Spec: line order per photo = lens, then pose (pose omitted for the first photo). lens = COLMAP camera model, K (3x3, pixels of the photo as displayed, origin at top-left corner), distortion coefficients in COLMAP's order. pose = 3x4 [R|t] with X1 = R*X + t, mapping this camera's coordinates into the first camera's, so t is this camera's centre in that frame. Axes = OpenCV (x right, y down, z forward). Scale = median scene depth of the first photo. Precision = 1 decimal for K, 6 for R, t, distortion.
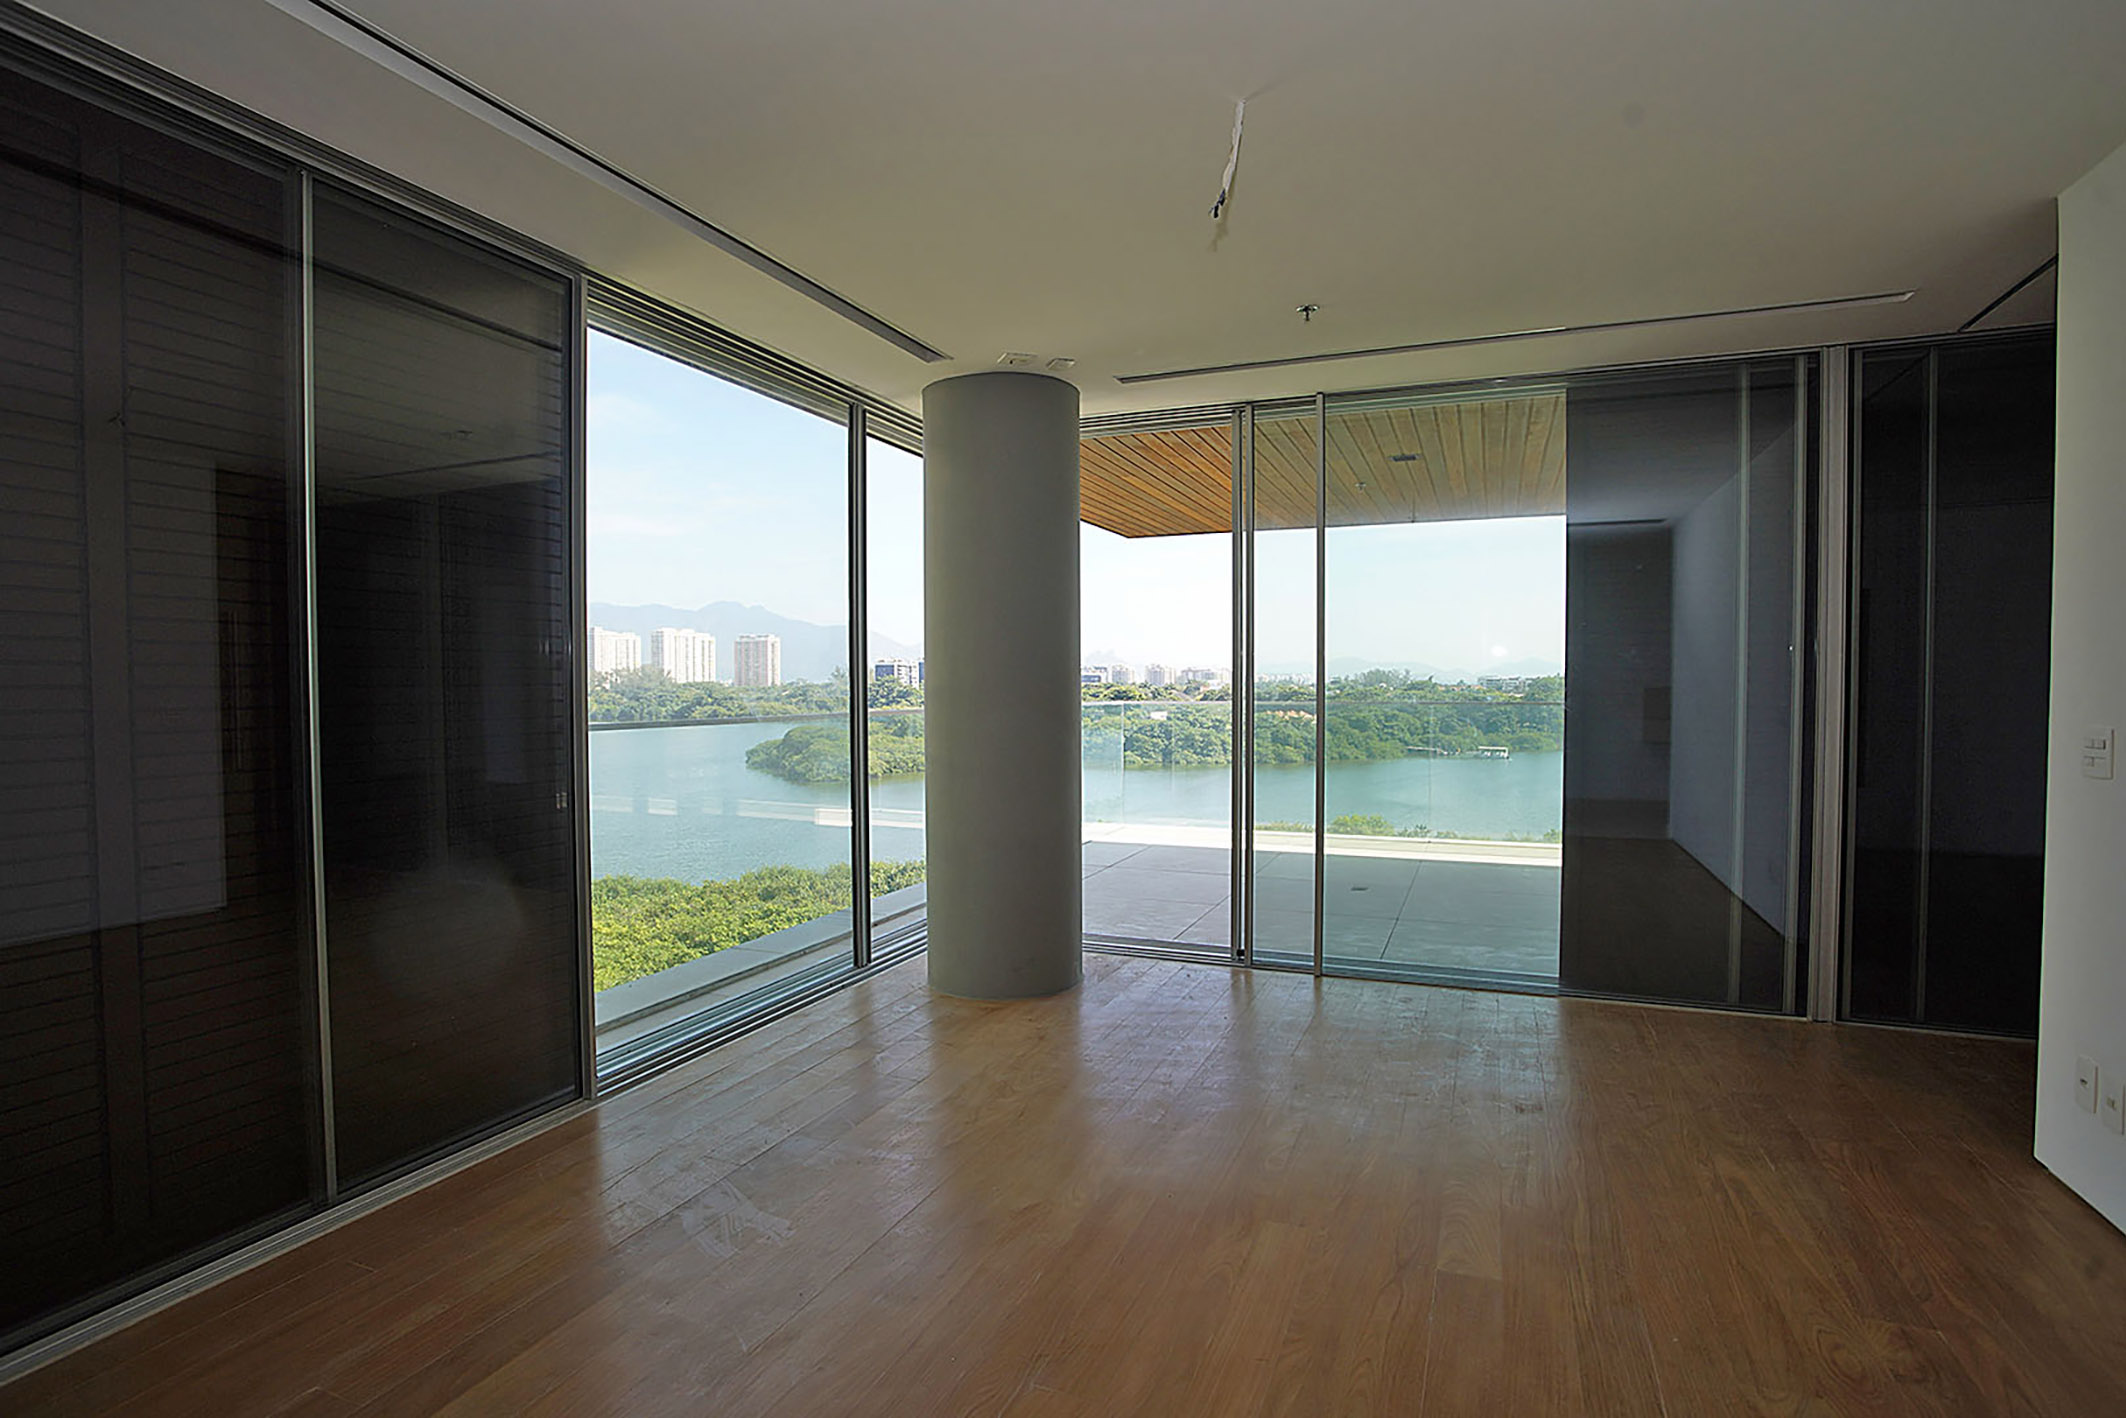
lens RADIAL K [[1044.0, 0, 1067.7], [0, 1044.0, 719.2], [0, 0, 1]] dist [-0.083414, 0.034977]
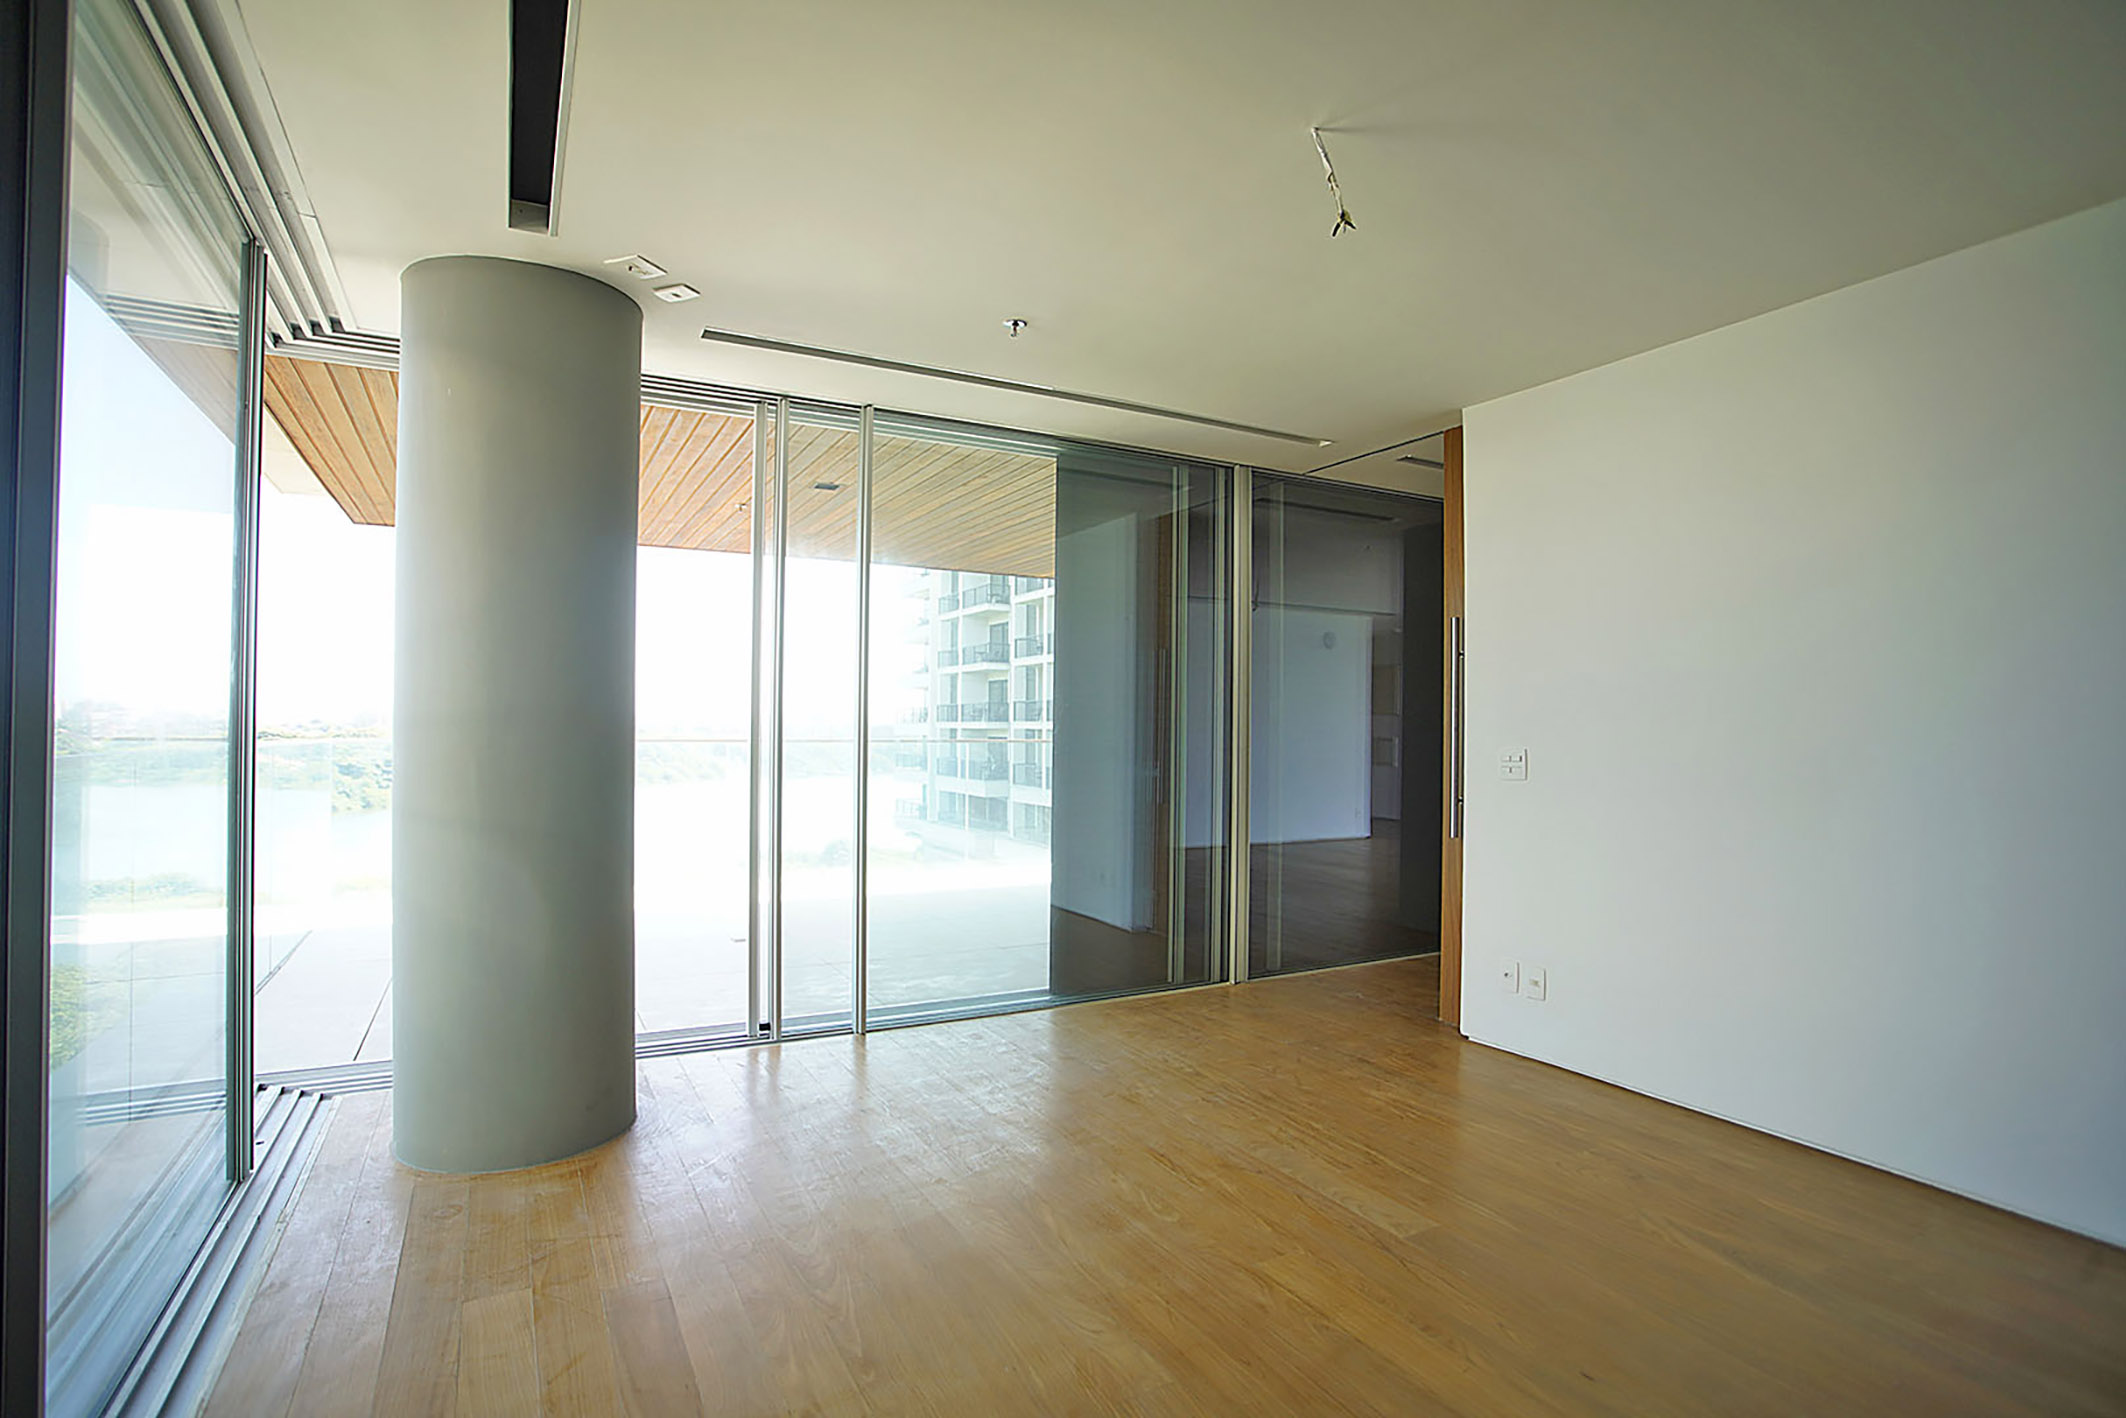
lens RADIAL K [[1045.6, 0, 1059.8], [0, 1045.6, 721.0], [0, 0, 1]] dist [-0.062732, 0.026775]
pose [[0.628785, 0.013388, 0.777464, -0.376621], [0.016678, 0.999390, -0.030698, 0.001831], [-0.777400, 0.032269, 0.628178, 0.283411]]
